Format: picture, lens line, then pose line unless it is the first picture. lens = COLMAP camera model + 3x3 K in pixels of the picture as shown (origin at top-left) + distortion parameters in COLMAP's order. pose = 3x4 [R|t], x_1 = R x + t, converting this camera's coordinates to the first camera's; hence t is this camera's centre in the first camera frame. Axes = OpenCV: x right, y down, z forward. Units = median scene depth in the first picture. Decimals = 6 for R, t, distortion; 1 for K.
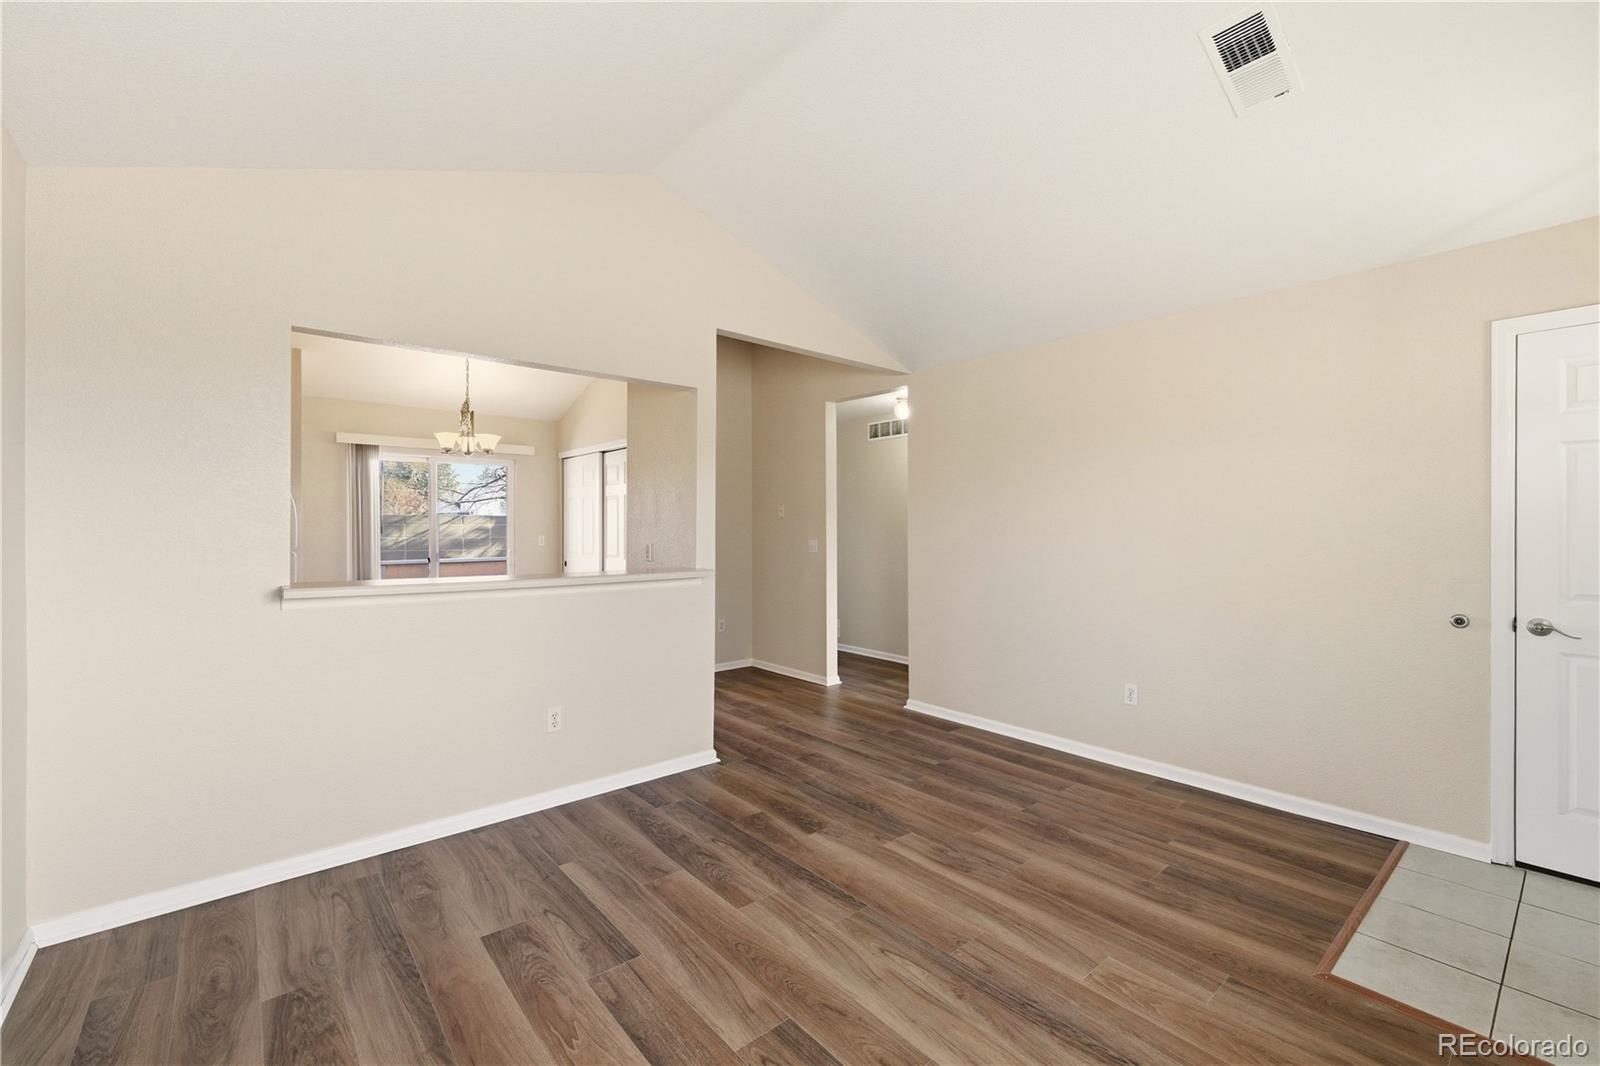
lens RADIAL K [[667.7, 0, 802.8], [0, 667.7, 531.3], [0, 0, 1]] dist [0.003177, -0.000223]
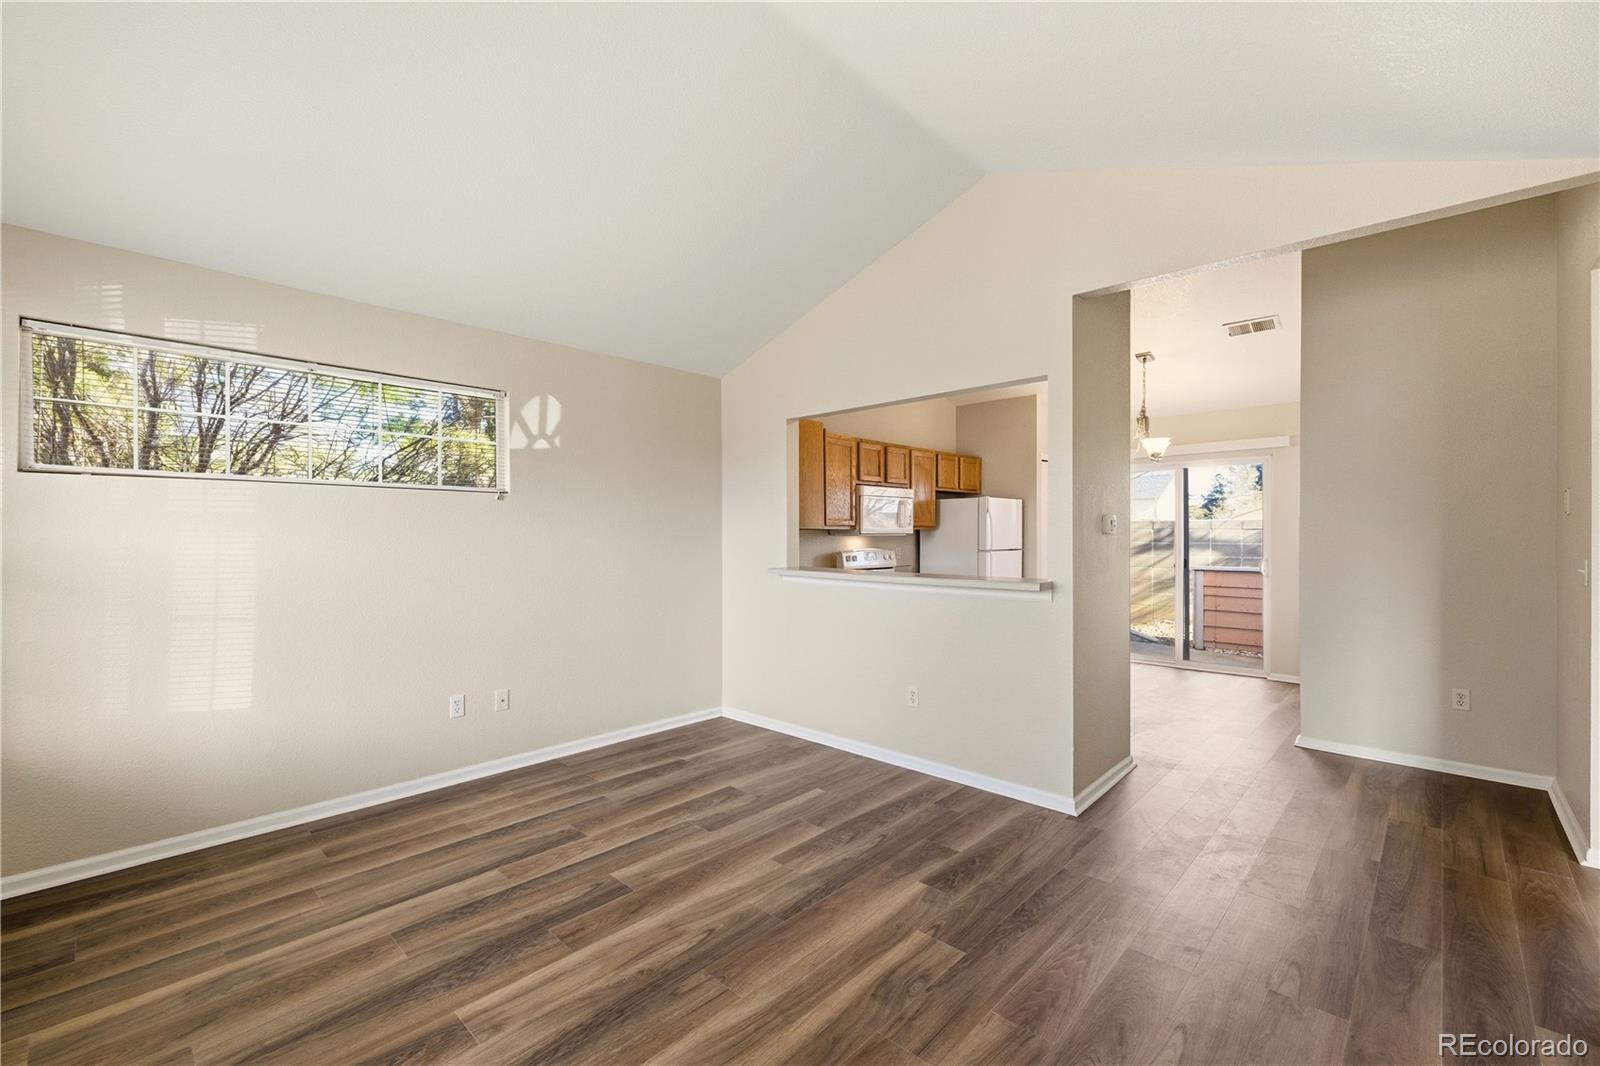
lens RADIAL K [[672.7, 0, 800.0], [0, 672.7, 533.0], [0, 0, 1]] dist [0.000579, -0.000042]
pose [[0.114118, 0.003426, -0.993461, 0.932827], [-0.006847, 0.999973, 0.002662, -0.011327], [0.993444, 0.006499, 0.114139, 0.784022]]
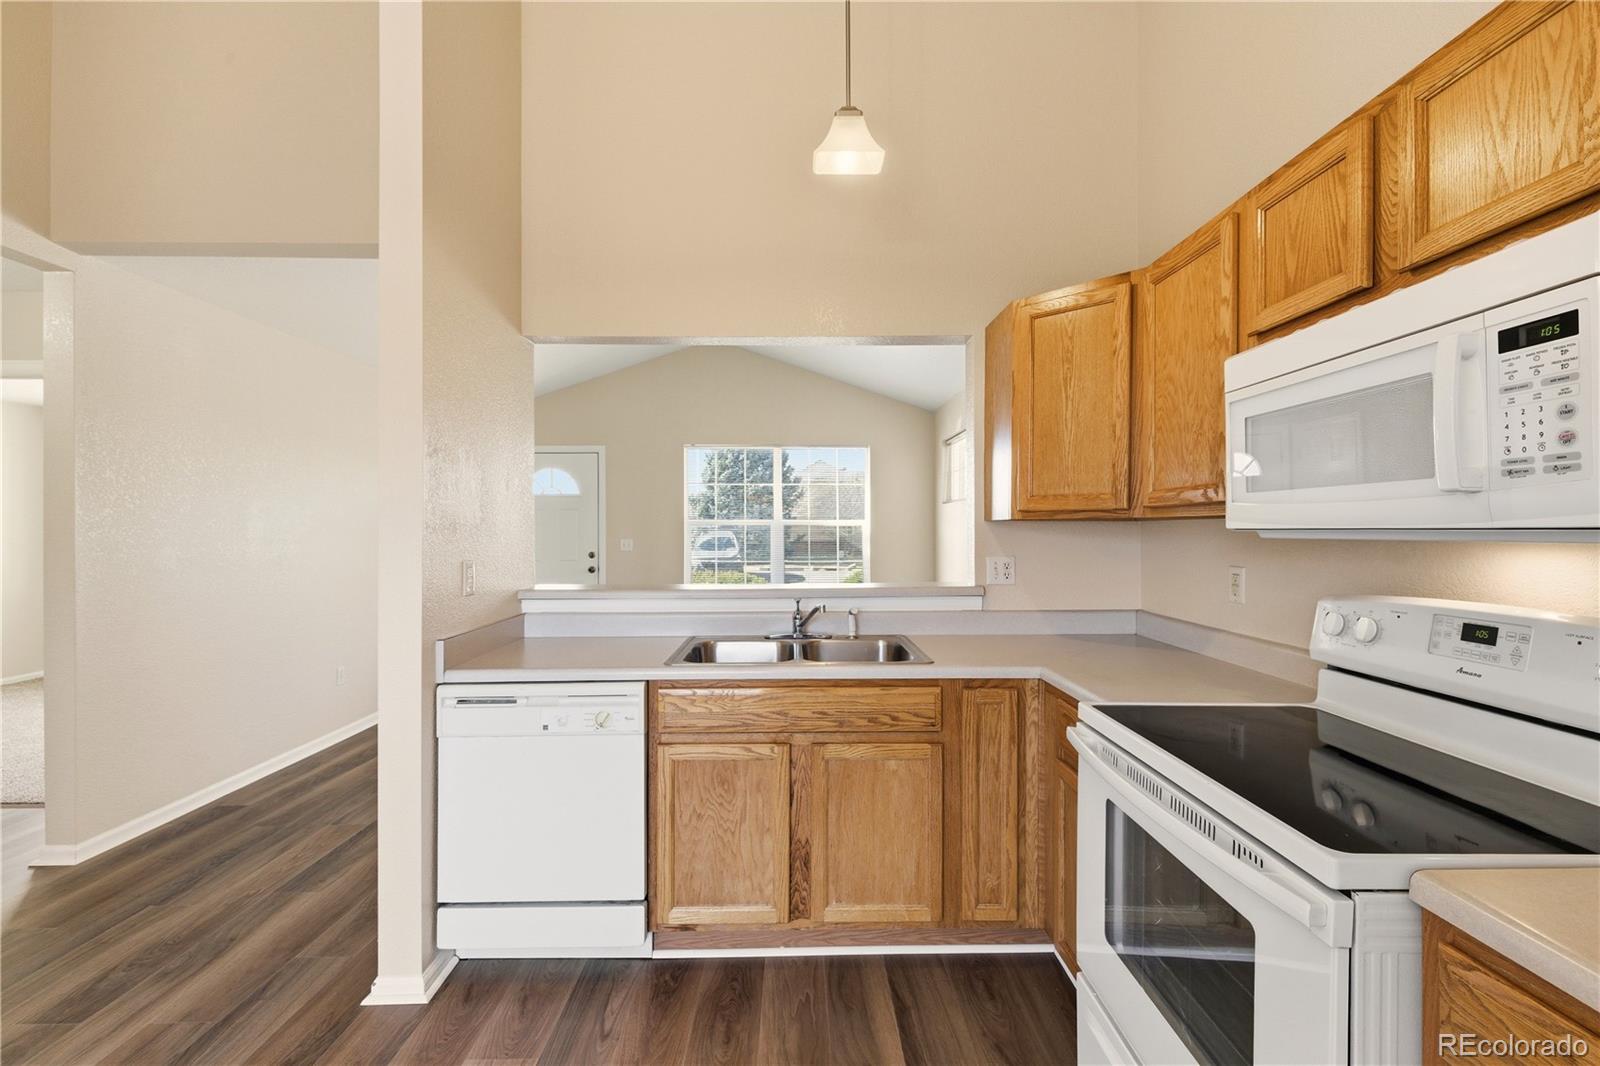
lens RADIAL K [[669.6, 0, 801.0], [0, 669.6, 530.7], [0, 0, 1]] dist [0.001279, -0.000273]
pose [[-0.772666, 0.000933, 0.634813, -1.169775], [0.004875, 0.999978, 0.004463, -0.009014], [-0.634795, 0.006543, -0.772653, 1.891449]]
